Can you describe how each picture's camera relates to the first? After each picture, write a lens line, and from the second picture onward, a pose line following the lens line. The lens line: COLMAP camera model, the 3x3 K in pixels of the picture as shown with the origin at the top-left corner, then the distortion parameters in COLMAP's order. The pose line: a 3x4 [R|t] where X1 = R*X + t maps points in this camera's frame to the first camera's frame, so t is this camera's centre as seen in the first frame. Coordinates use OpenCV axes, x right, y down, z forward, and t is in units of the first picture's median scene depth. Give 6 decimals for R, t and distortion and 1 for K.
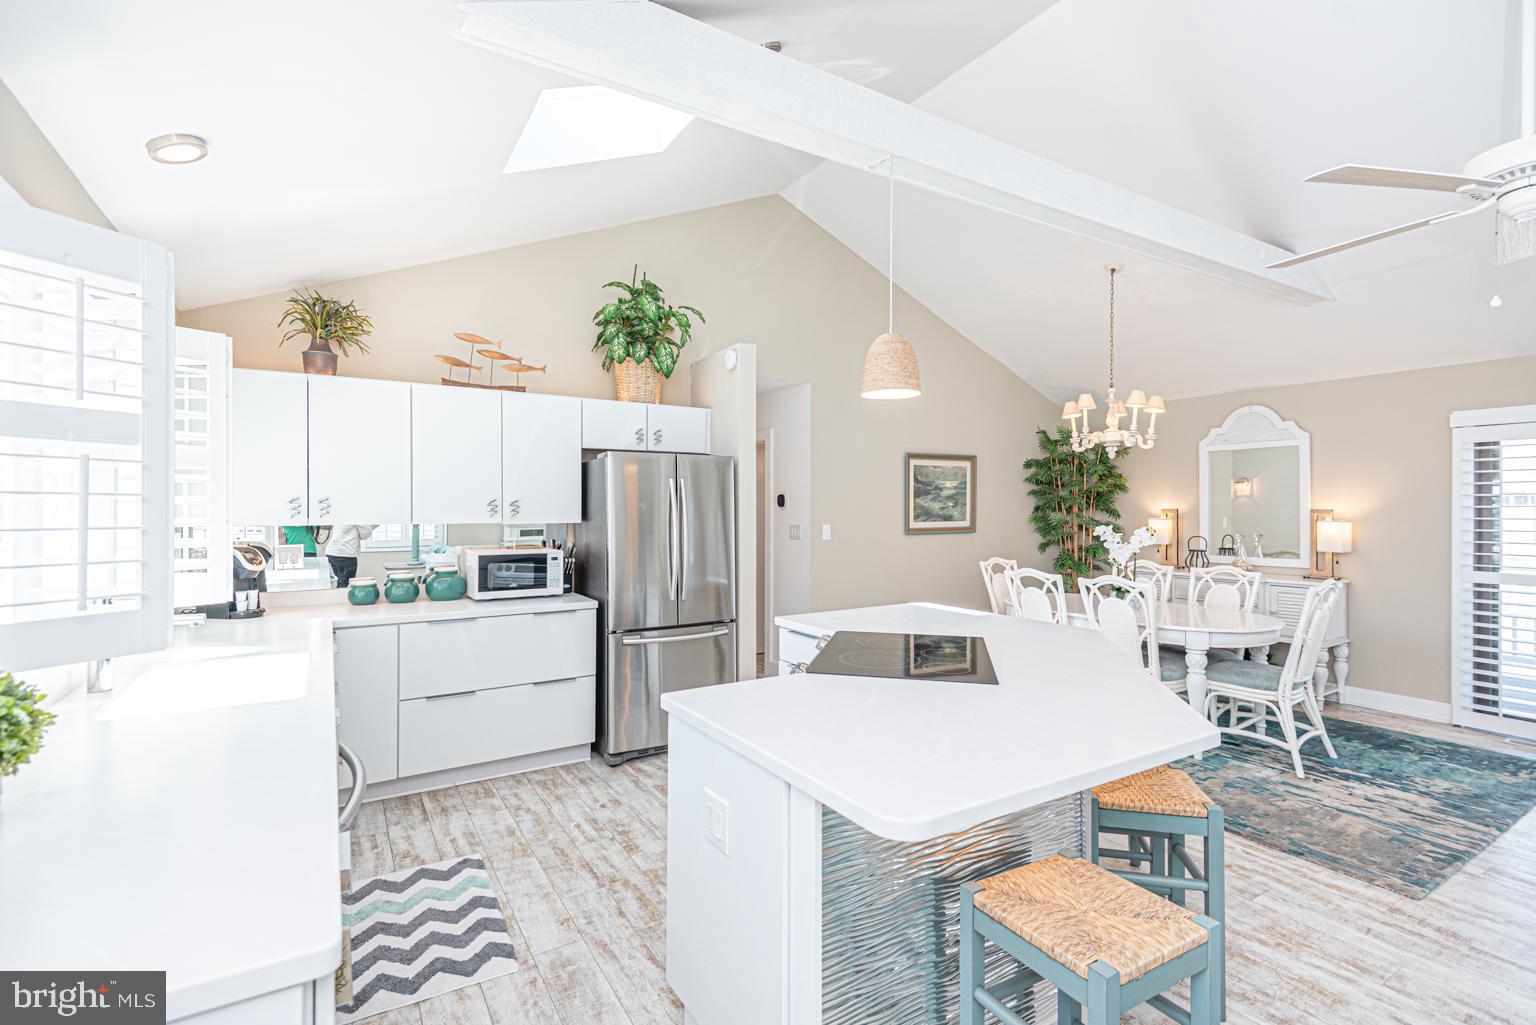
lens RADIAL K [[688.9, 0, 754.2], [0, 688.9, 508.8], [0, 0, 1]] dist [0.022686, -0.010170]
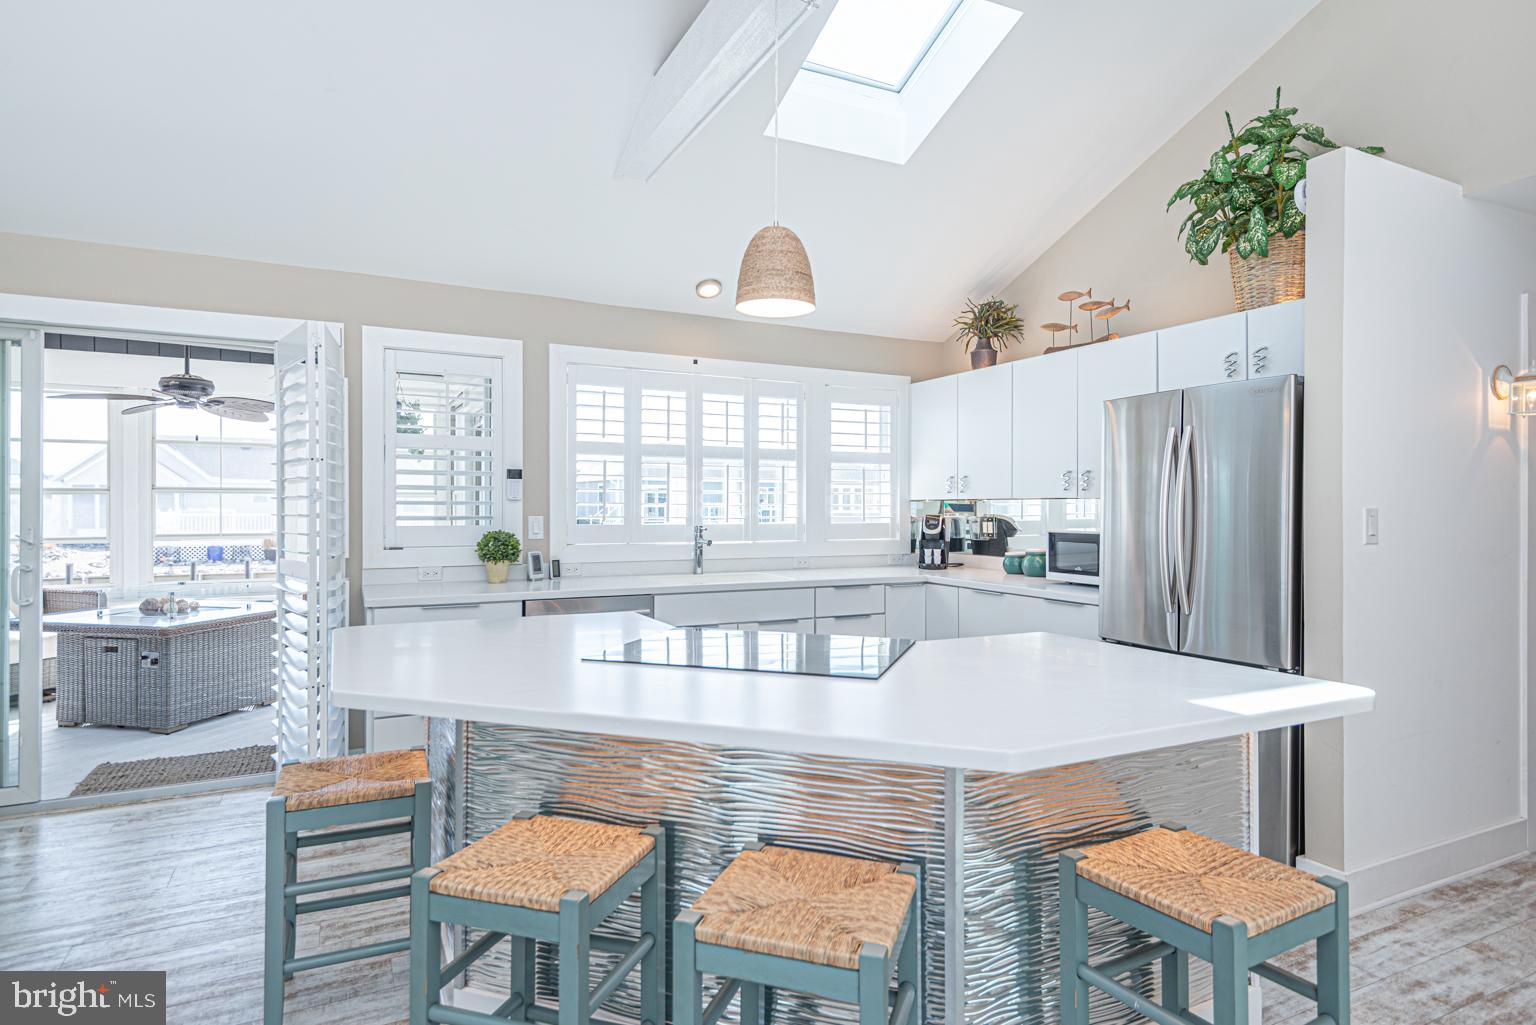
lens RADIAL K [[821.5, 0, 765.2], [0, 821.5, 514.7], [0, 0, 1]] dist [0.019105, -0.005845]
pose [[-0.079331, 0.004736, -0.996837, 0.713274], [-0.006477, 0.999965, 0.005266, 0.040038], [0.996827, 0.006874, -0.079297, 0.686707]]
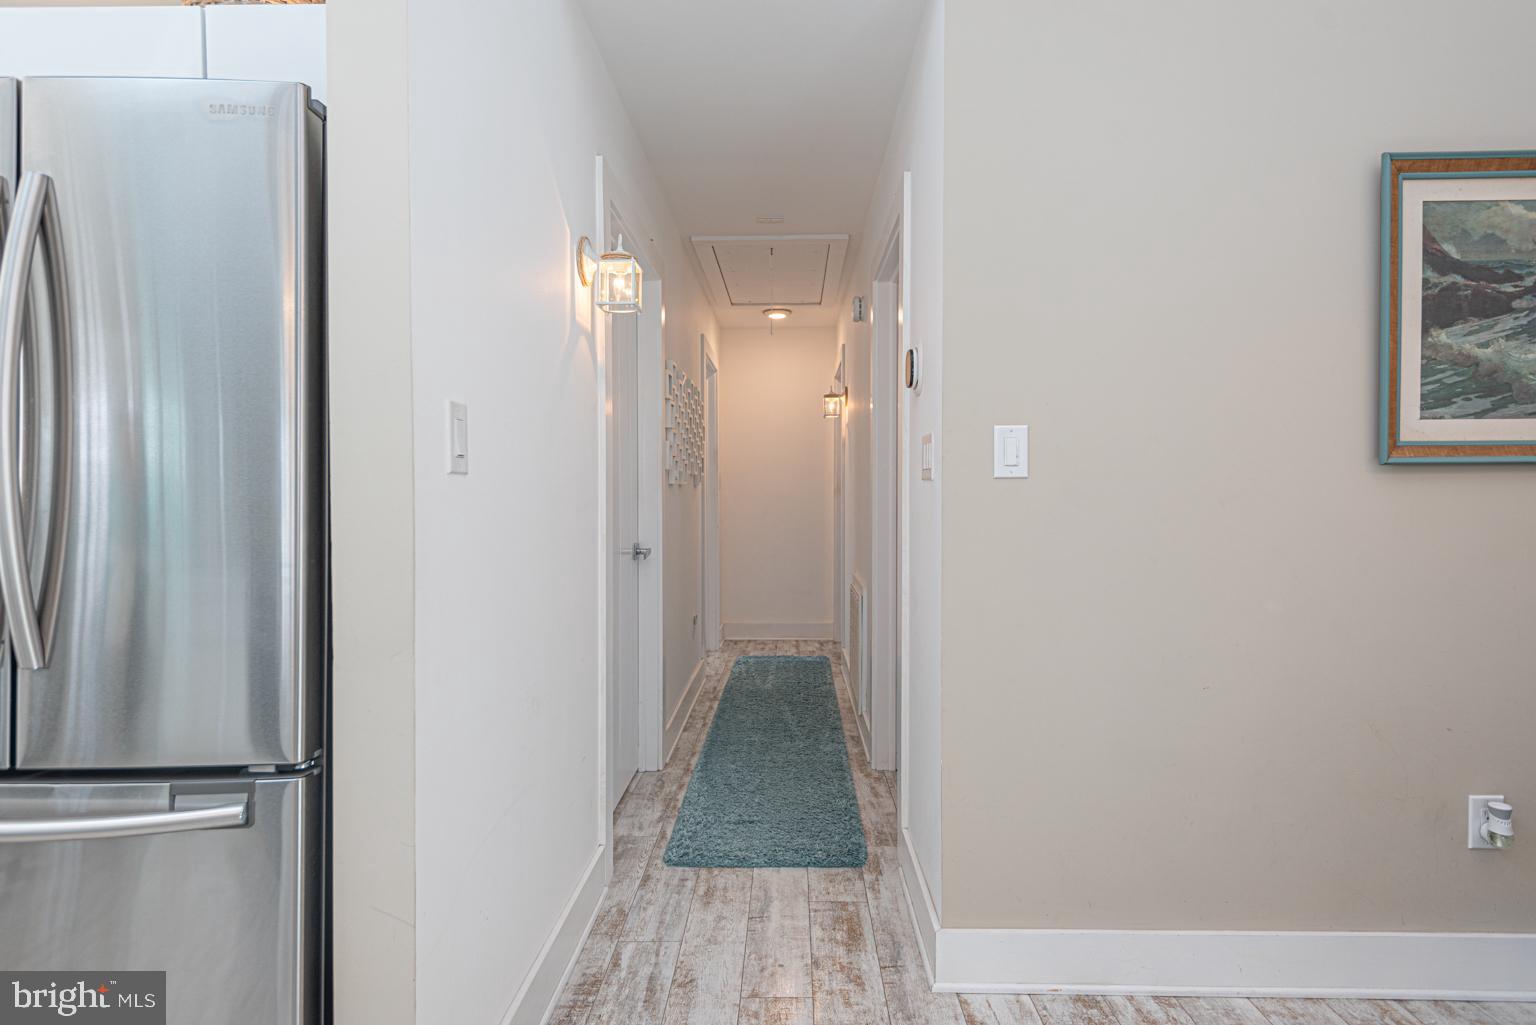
lens RADIAL K [[806.7, 0, 772.3], [0, 806.7, 501.3], [0, 0, 1]] dist [0.005303, -0.000684]
pose [[0.846348, -0.000441, -0.532630, 0.281573], [0.002113, 0.999995, 0.002530, 0.075178], [0.532626, -0.003266, 0.846345, 0.917256]]
